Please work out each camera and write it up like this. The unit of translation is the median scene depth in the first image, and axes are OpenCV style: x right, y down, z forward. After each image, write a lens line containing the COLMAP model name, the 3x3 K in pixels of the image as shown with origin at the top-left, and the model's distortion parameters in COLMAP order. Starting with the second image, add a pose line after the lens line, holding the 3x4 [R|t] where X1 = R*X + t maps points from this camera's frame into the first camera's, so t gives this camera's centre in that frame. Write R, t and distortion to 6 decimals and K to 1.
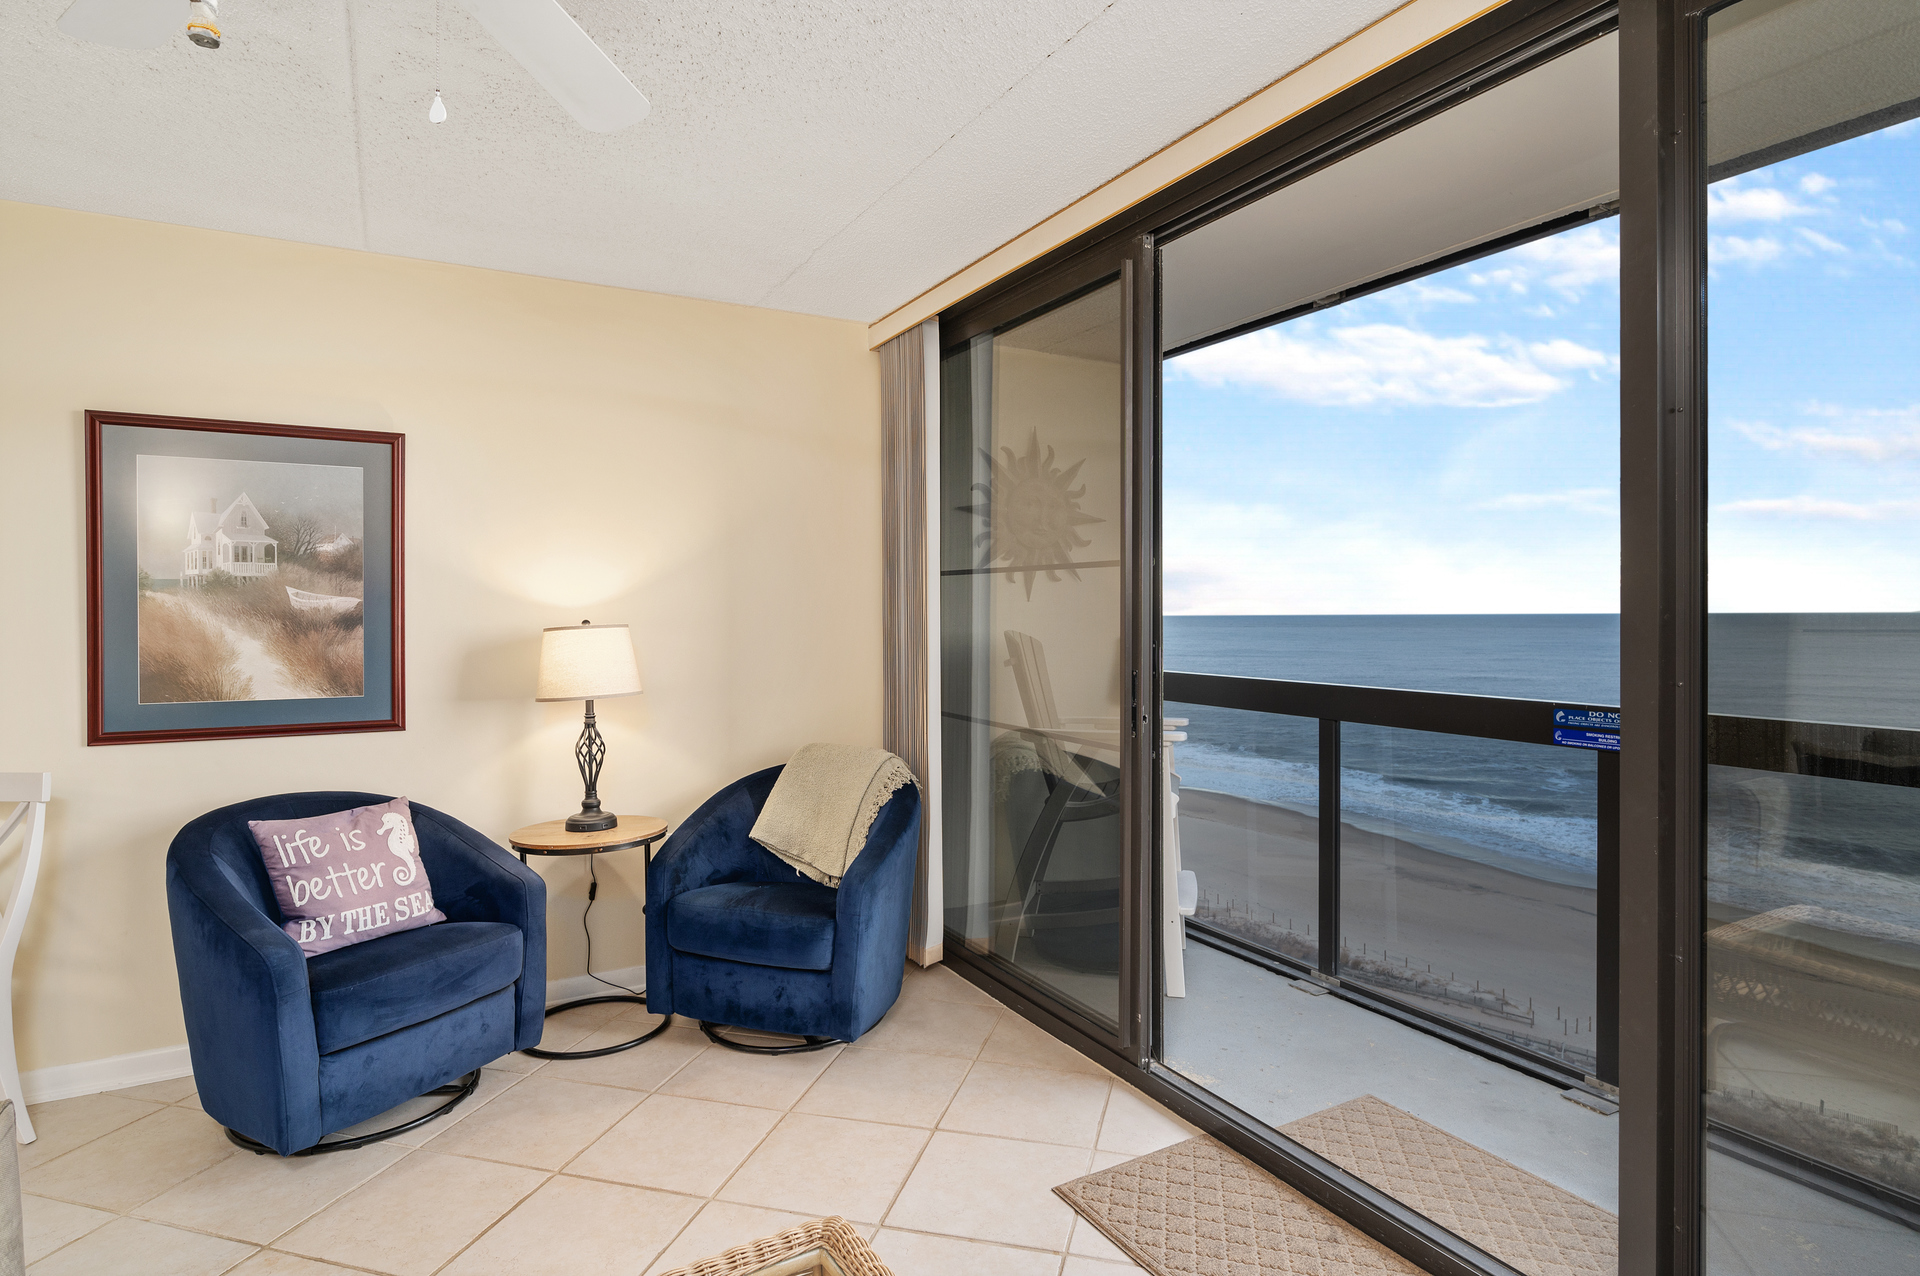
lens RADIAL K [[1013.1, 0, 959.9], [0, 1013.1, 612.8], [0, 0, 1]] dist [-0.004579, -0.000821]
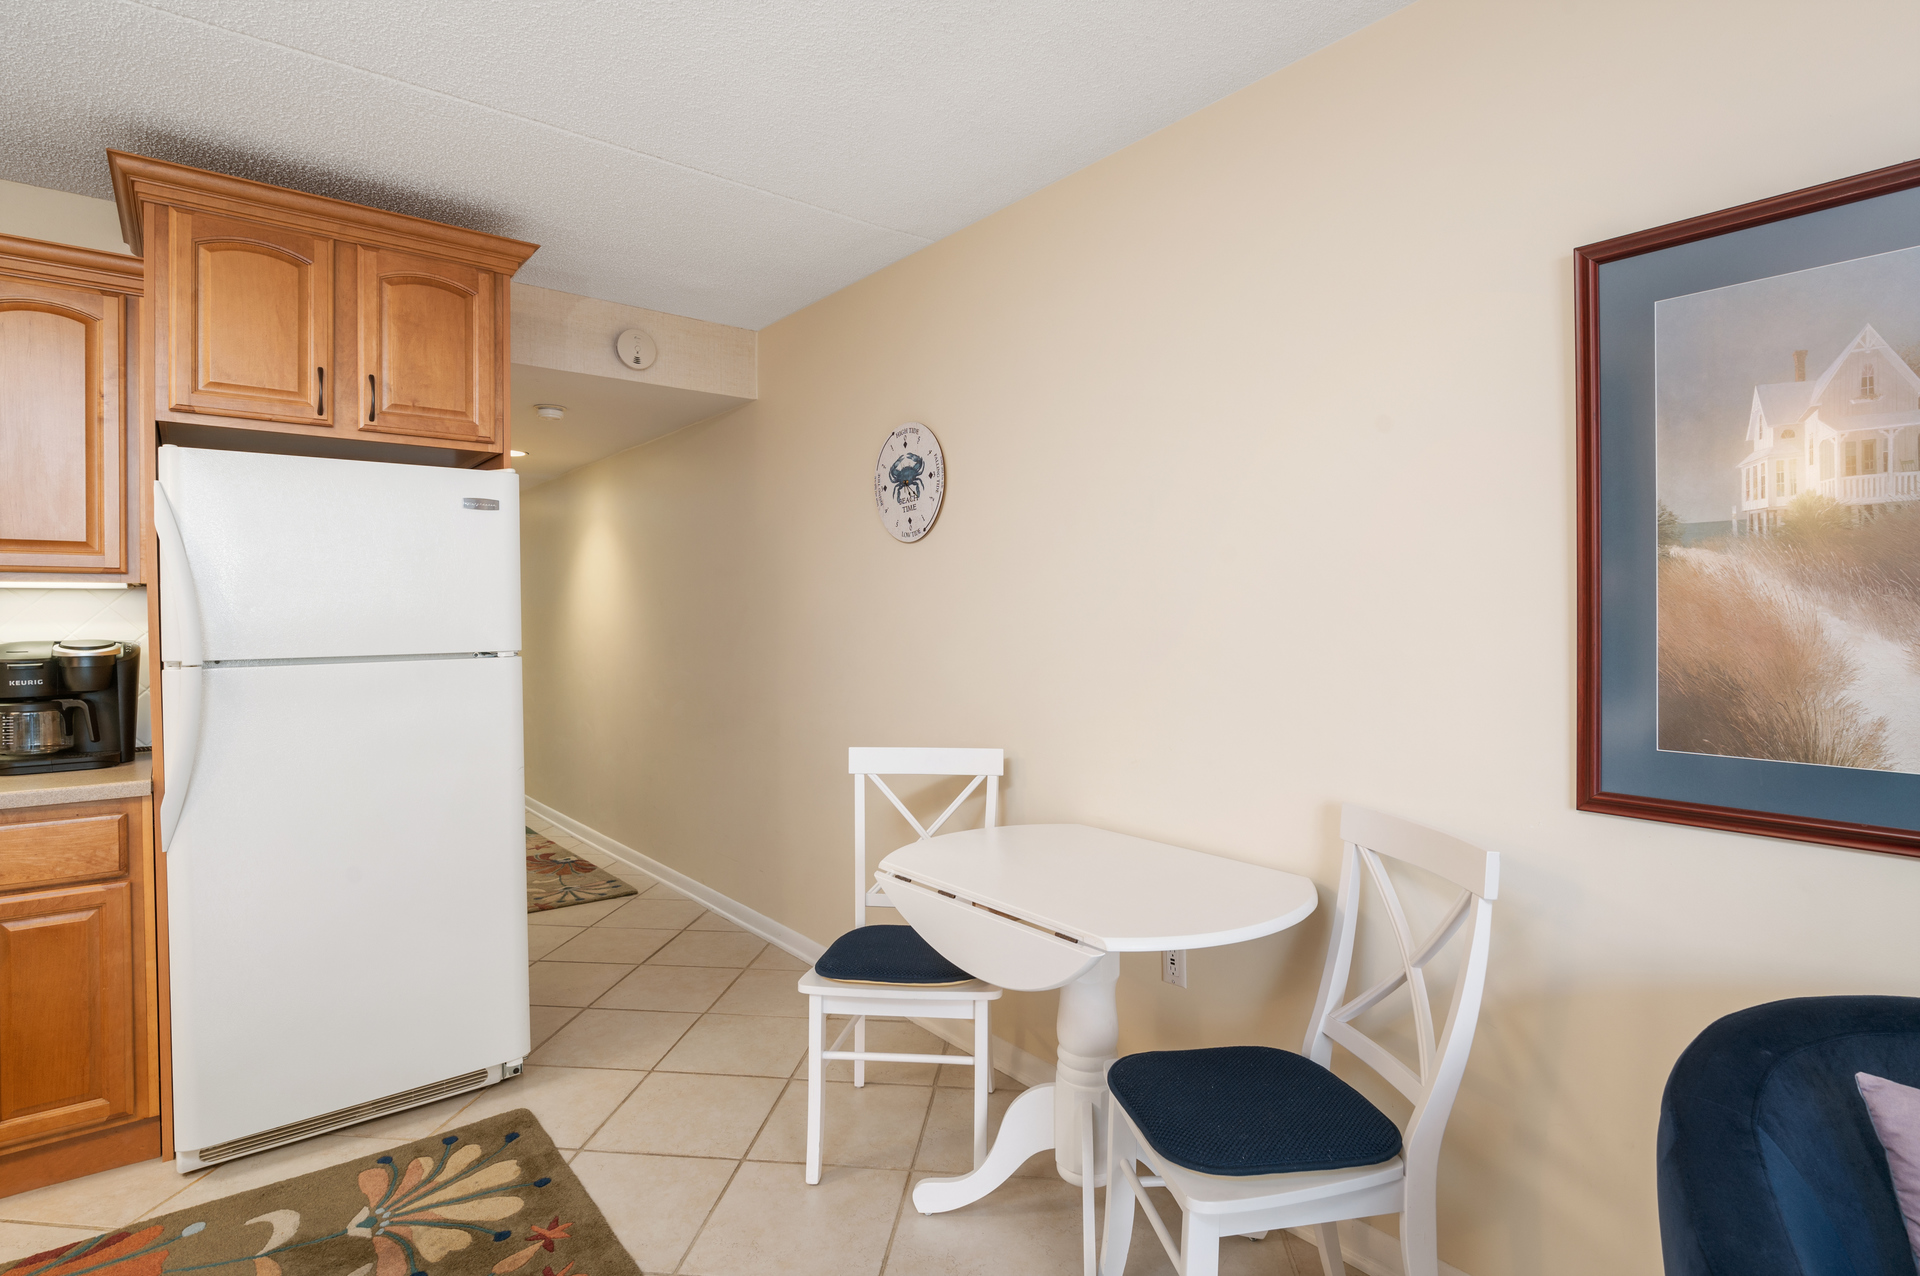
lens RADIAL K [[974.9, 0, 965.6], [0, 974.9, 620.7], [0, 0, 1]] dist [-0.006468, -0.000919]
pose [[0.164437, 0.008701, -0.986349, -0.331088], [0.004415, 0.999945, 0.009556, 0.011488], [0.986378, -0.005926, 0.164390, 0.509451]]
